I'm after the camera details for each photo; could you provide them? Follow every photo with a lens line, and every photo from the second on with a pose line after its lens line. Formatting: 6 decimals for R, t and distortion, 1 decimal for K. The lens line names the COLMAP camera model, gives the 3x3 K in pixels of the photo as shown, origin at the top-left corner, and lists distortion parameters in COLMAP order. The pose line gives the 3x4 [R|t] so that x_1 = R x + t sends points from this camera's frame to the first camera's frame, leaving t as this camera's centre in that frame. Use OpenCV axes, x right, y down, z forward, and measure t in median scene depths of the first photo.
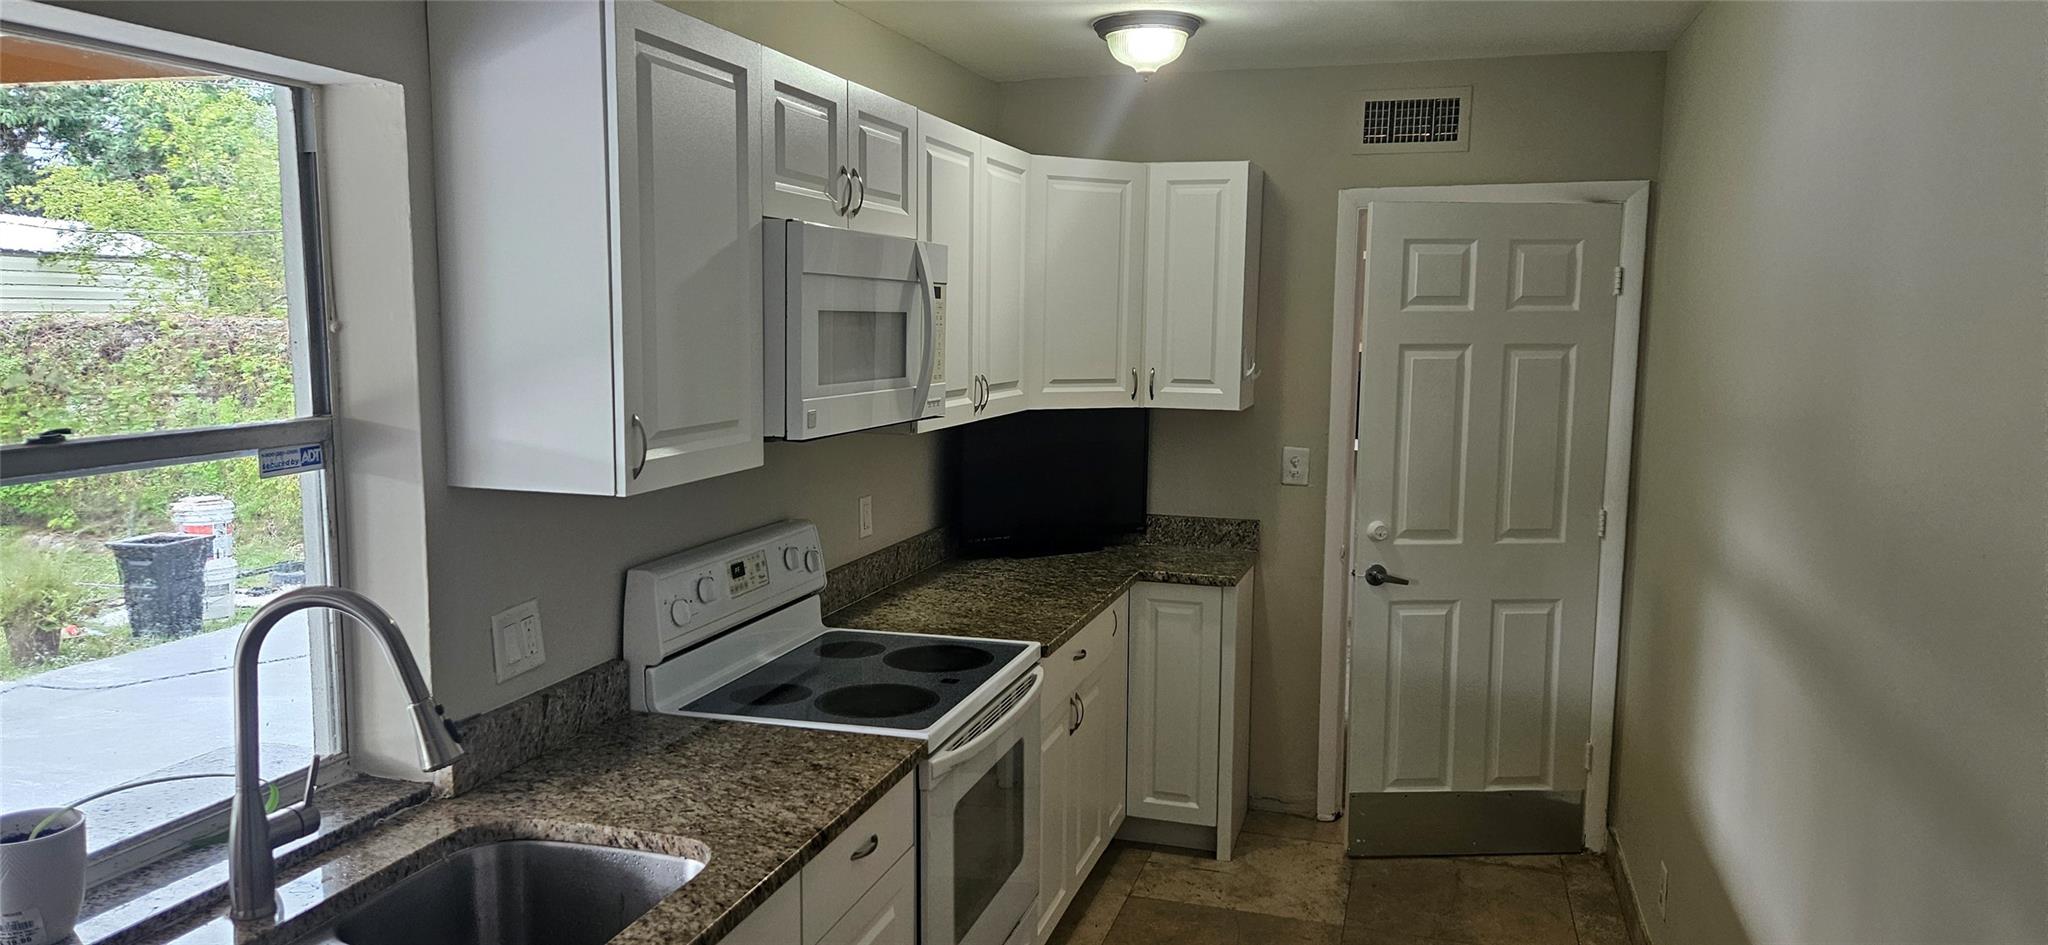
lens RADIAL K [[1349.4, 0, 1031.7], [0, 1349.4, 460.2], [0, 0, 1]] dist [0.092245, -0.089343]
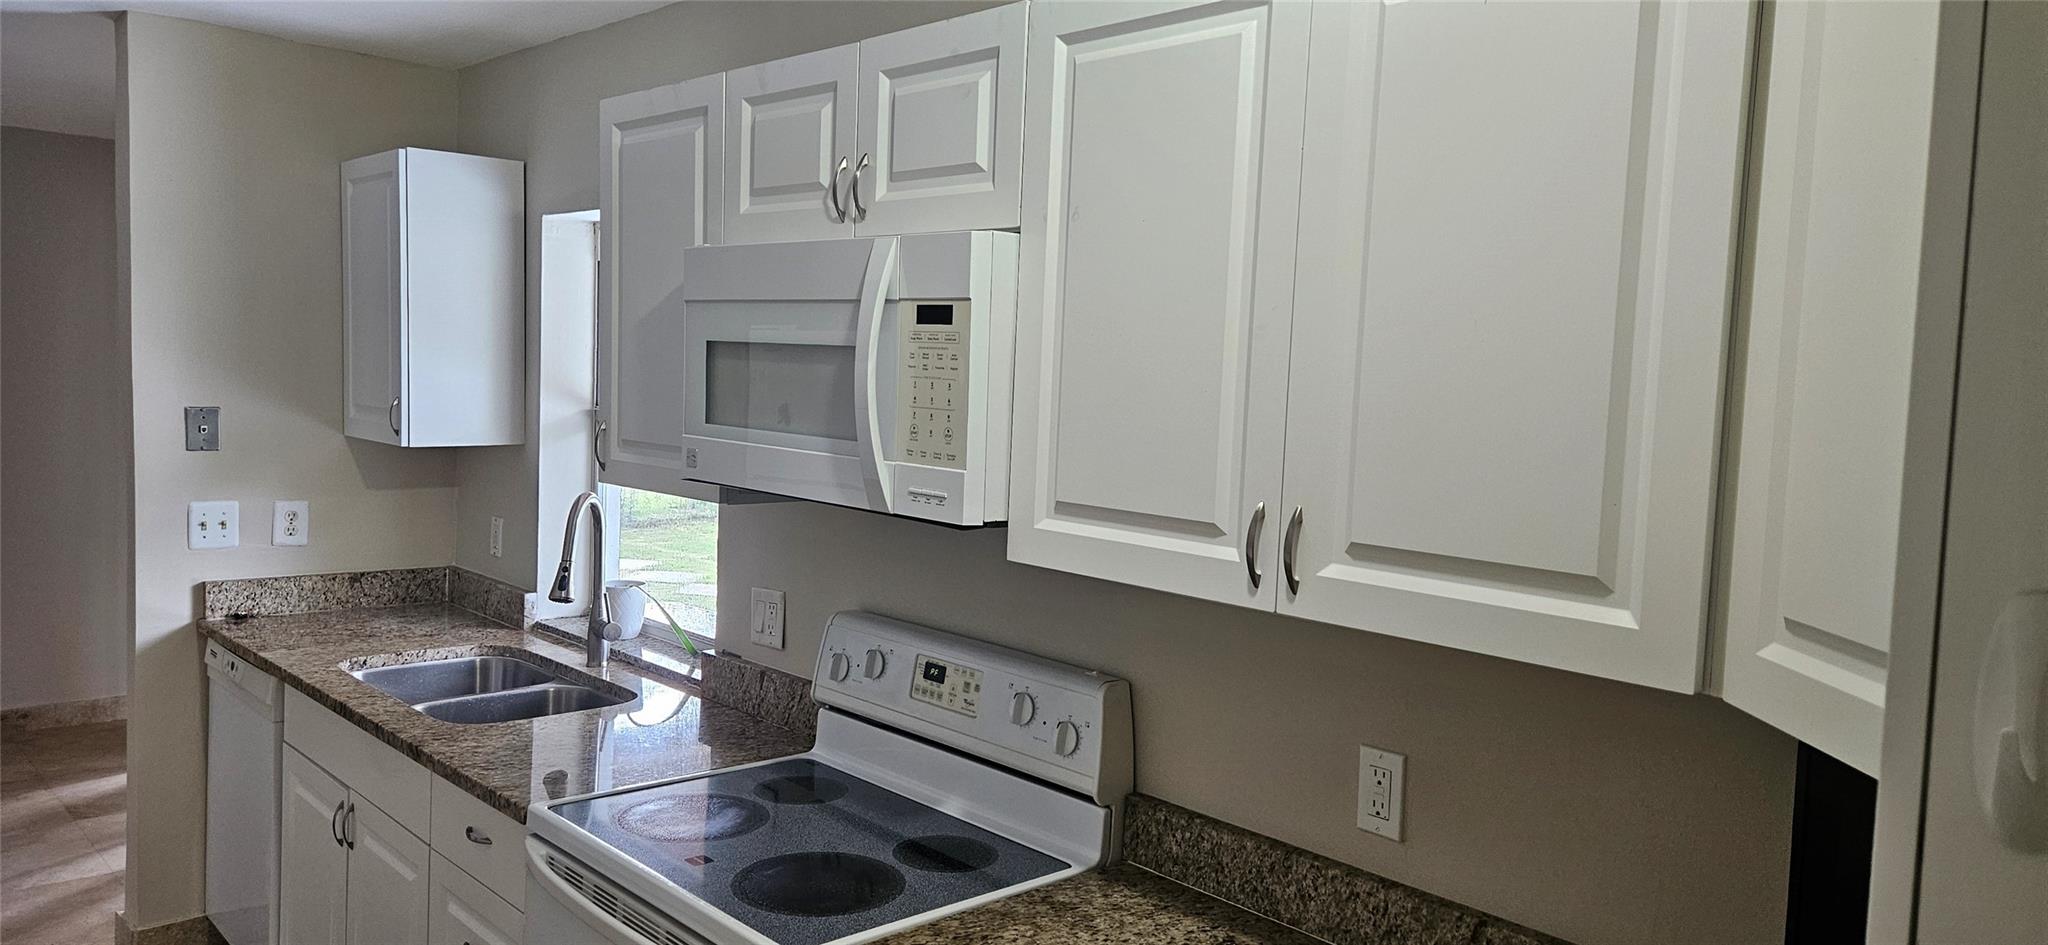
lens RADIAL K [[1349.4, 0, 1031.7], [0, 1349.4, 460.2], [0, 0, 1]] dist [0.092245, -0.089343]
pose [[-0.492718, 0.021007, -0.869935, 0.515197], [-0.142950, 0.984173, 0.104731, -0.154726], [0.858367, 0.175960, -0.481917, 1.603985]]
